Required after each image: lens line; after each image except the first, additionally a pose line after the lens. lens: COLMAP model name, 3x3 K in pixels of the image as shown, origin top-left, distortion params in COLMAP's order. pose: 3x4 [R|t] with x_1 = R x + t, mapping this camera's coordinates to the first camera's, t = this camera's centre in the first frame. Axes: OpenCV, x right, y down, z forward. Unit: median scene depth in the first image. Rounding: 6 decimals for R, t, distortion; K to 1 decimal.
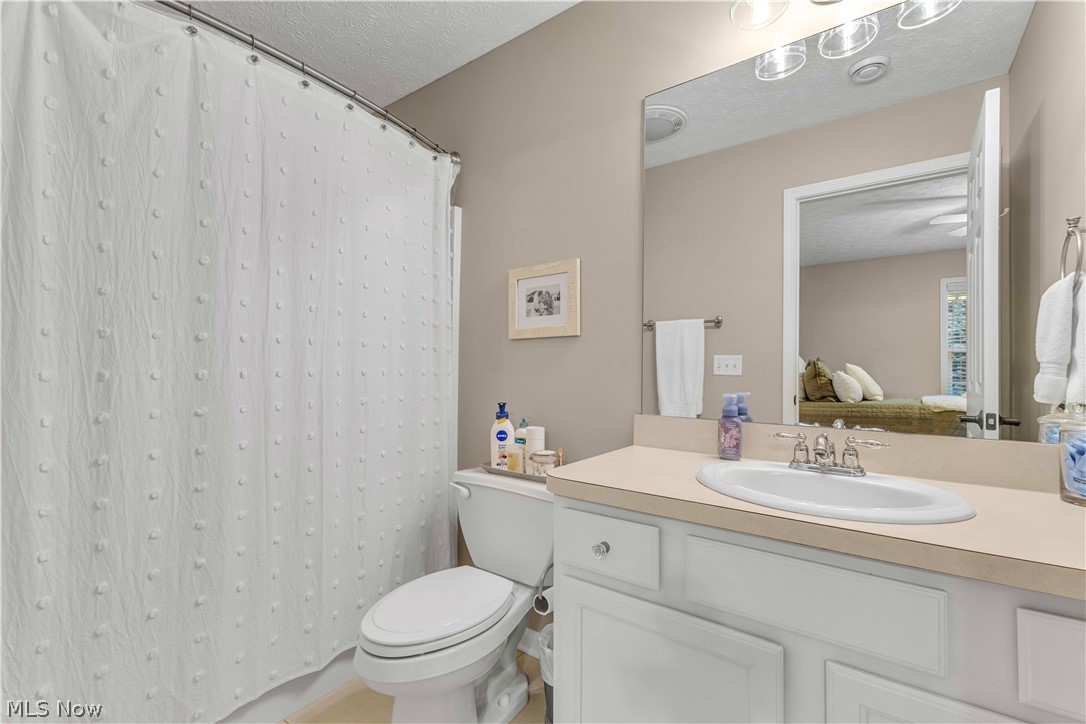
lens RADIAL K [[480.7, 0, 542.5], [0, 480.7, 369.8], [0, 0, 1]] dist [0.002921, -0.000466]
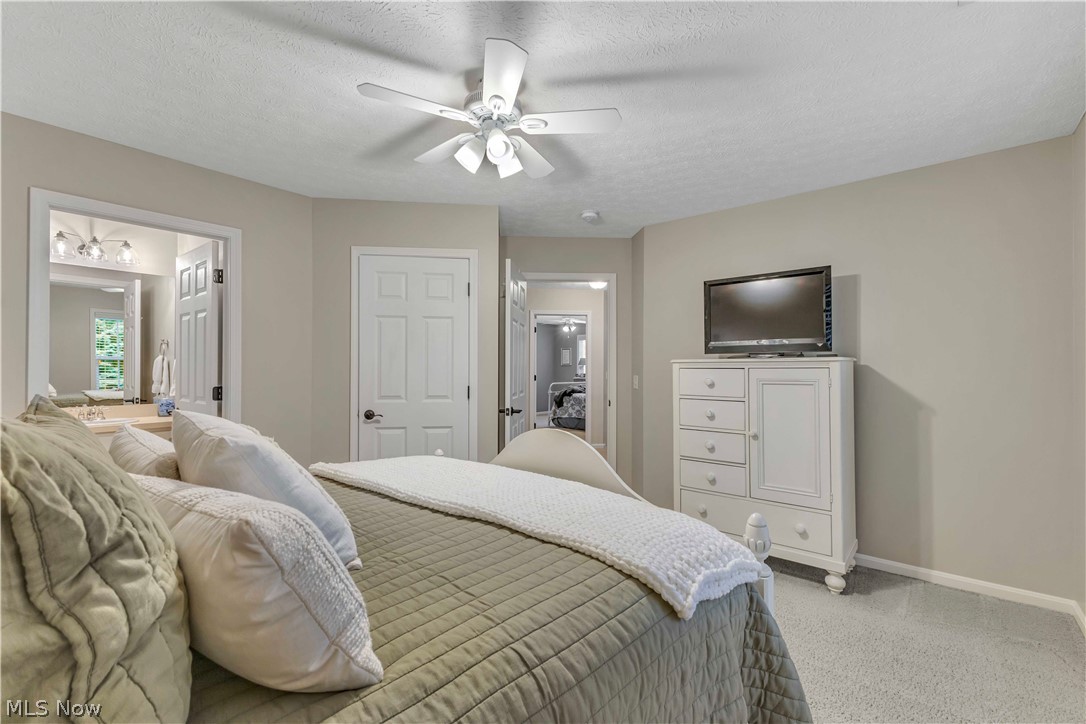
lens RADIAL K [[480.7, 0, 544.3], [0, 480.7, 366.5], [0, 0, 1]] dist [0.002921, -0.000466]
pose [[0.085518, -0.001495, 0.996336, -1.806335], [-0.013168, 0.999910, 0.002631, -0.141789], [-0.996250, -0.013345, 0.085490, -1.736853]]
